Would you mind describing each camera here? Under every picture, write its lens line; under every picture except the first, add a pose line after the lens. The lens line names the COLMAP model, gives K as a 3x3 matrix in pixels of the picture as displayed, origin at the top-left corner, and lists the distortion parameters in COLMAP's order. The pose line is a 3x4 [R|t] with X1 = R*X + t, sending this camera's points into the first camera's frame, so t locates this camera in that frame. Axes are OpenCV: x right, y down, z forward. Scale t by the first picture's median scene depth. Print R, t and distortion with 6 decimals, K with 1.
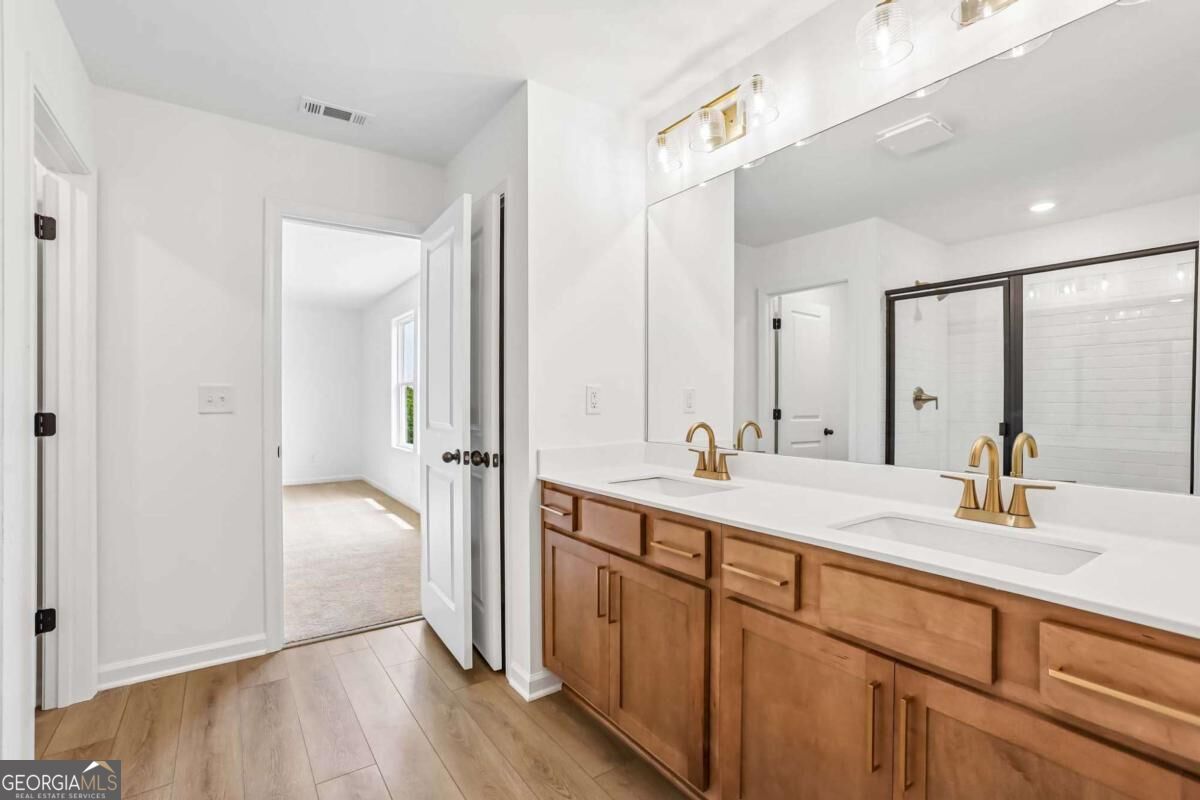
lens RADIAL K [[538.1, 0, 595.5], [0, 538.1, 398.6], [0, 0, 1]] dist [-0.047934, 0.000237]
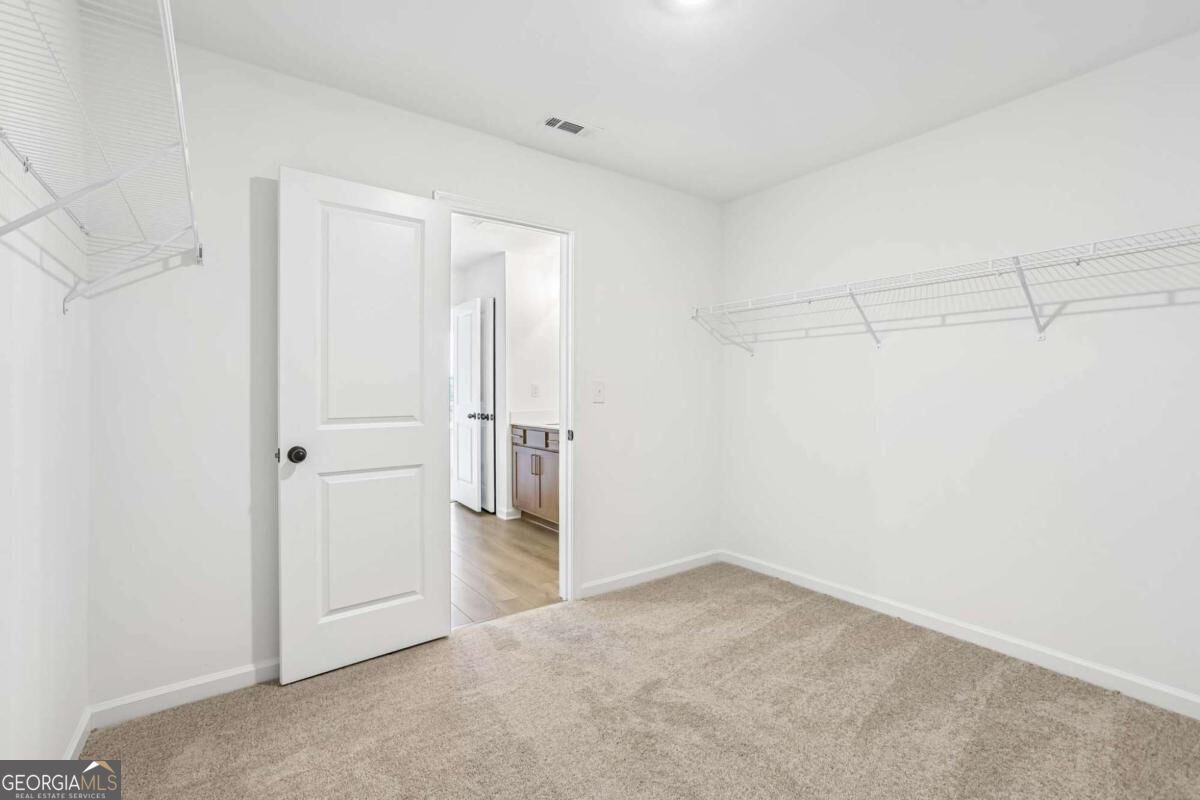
lens RADIAL K [[538.1, 0, 595.5], [0, 538.1, 398.6], [0, 0, 1]] dist [-0.047934, 0.000237]
pose [[0.999932, 0.001012, 0.011637, 0.232333], [-0.001141, 0.999937, 0.011138, 0.011761], [-0.011625, -0.011150, 0.999870, -1.311810]]
